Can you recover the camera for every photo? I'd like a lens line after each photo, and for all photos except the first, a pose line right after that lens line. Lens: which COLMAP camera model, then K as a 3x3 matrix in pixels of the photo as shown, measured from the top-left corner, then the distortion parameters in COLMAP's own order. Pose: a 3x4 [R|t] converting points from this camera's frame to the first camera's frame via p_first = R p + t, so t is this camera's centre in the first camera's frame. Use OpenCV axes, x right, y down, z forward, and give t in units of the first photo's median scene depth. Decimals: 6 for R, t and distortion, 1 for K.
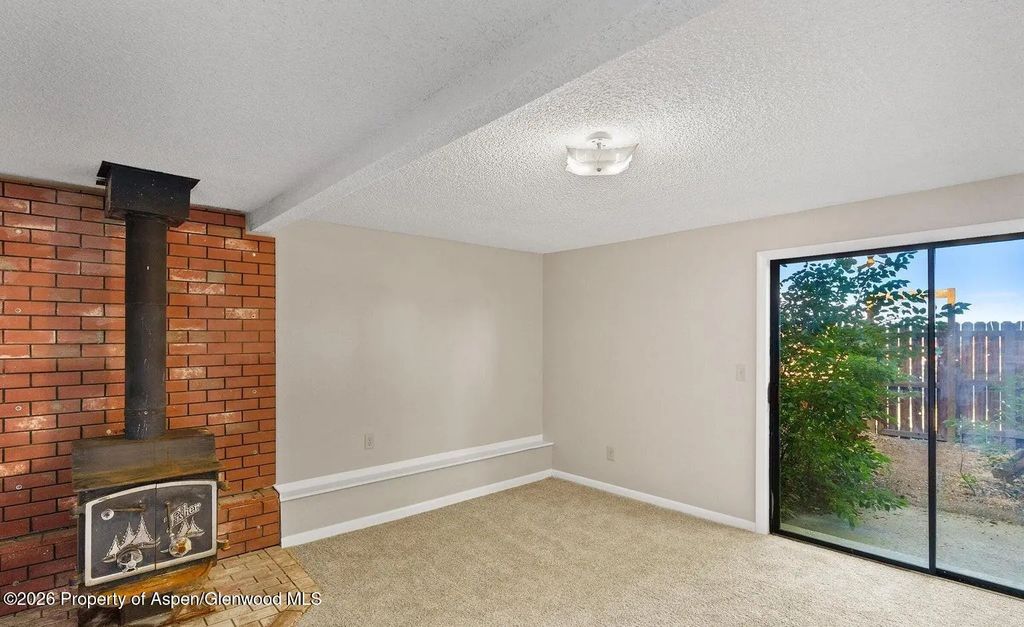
lens RADIAL K [[491.7, 0, 511.2], [0, 491.7, 340.9], [0, 0, 1]] dist [0.000430, 0.000053]
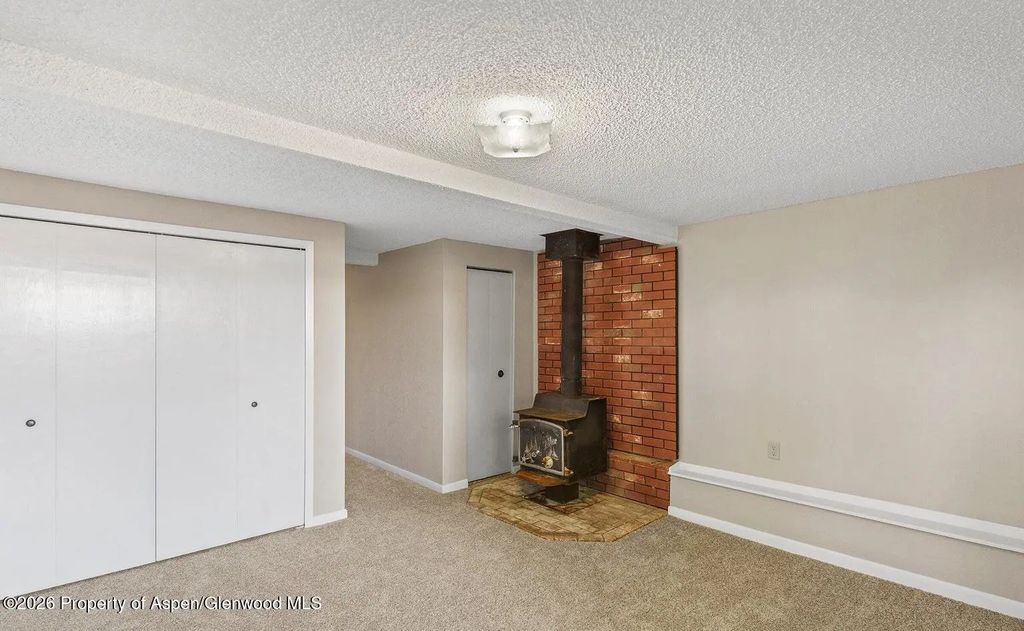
lens RADIAL K [[509.0, 0, 512.8], [0, 509.0, 336.2], [0, 0, 1]] dist [-0.000126, -0.000021]
pose [[0.006691, 0.008248, -0.999944, 0.759475], [0.002591, 0.999962, 0.008265, -0.010962], [0.999974, -0.002646, 0.006669, 0.649252]]
